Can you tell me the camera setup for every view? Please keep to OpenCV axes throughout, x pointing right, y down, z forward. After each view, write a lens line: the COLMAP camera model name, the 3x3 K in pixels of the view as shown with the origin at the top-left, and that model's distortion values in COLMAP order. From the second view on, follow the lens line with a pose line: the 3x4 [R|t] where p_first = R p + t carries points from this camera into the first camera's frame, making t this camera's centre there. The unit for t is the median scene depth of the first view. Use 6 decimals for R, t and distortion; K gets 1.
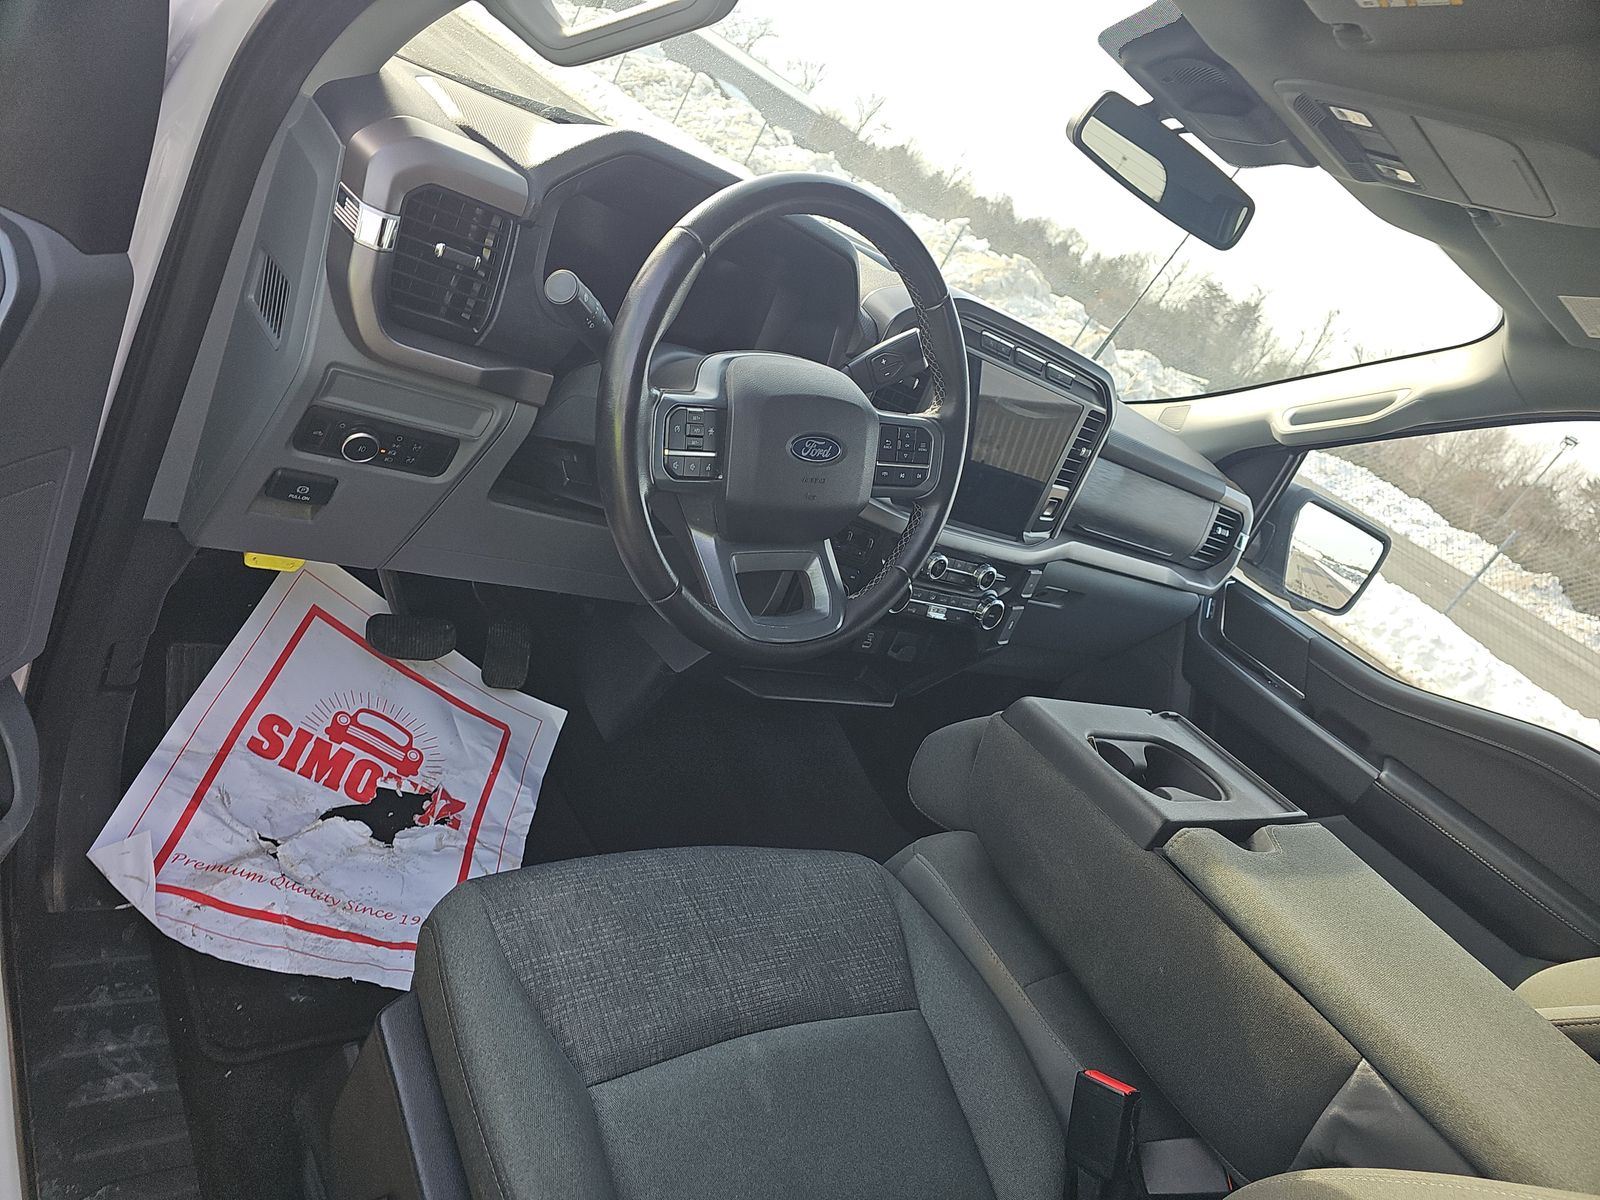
lens RADIAL K [[1057.7, 0, 799.6], [0, 1057.7, 616.6], [0, 0, 1]] dist [0.051293, -0.048982]
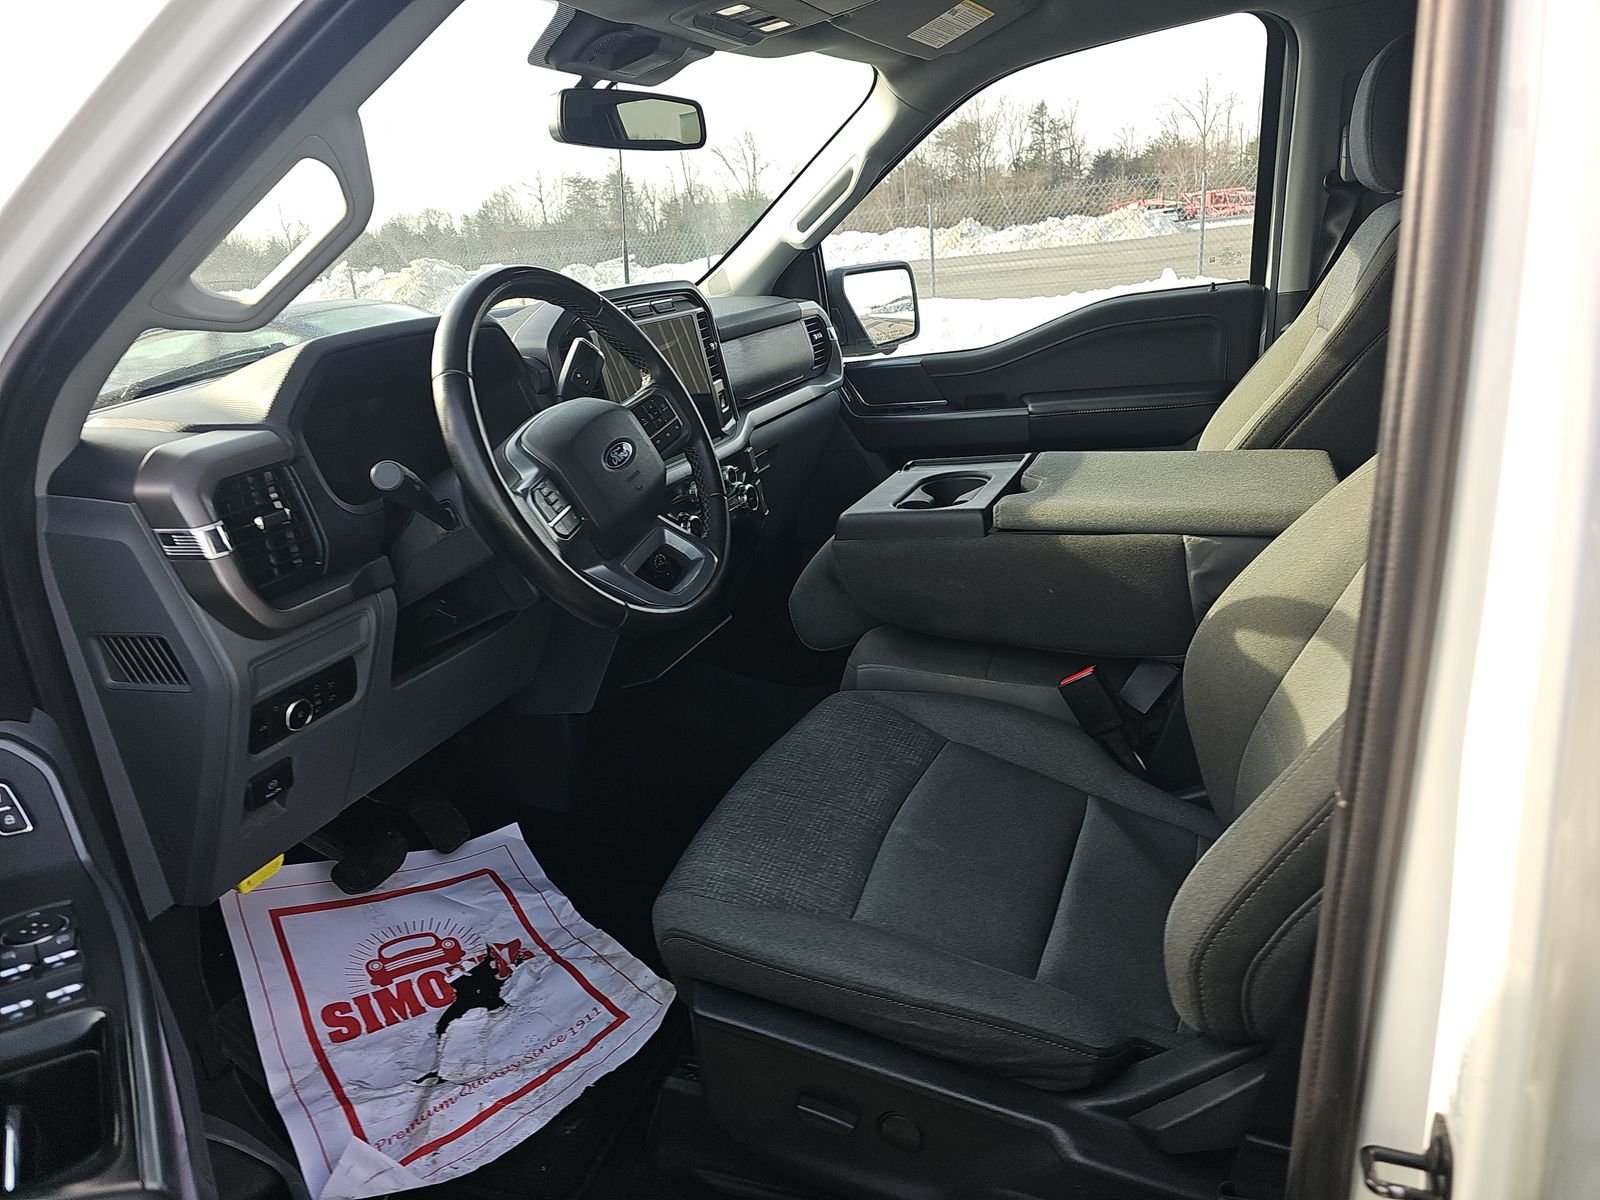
lens RADIAL K [[1058.5, 0, 800.0], [0, 1058.5, 600.0], [0, 0, 1]] dist [0.082073, -0.090936]
pose [[0.698568, -0.660468, 0.275288, -0.204574], [0.652775, 0.745810, 0.132864, -0.041589], [-0.293065, 0.086887, 0.952136, -0.160856]]
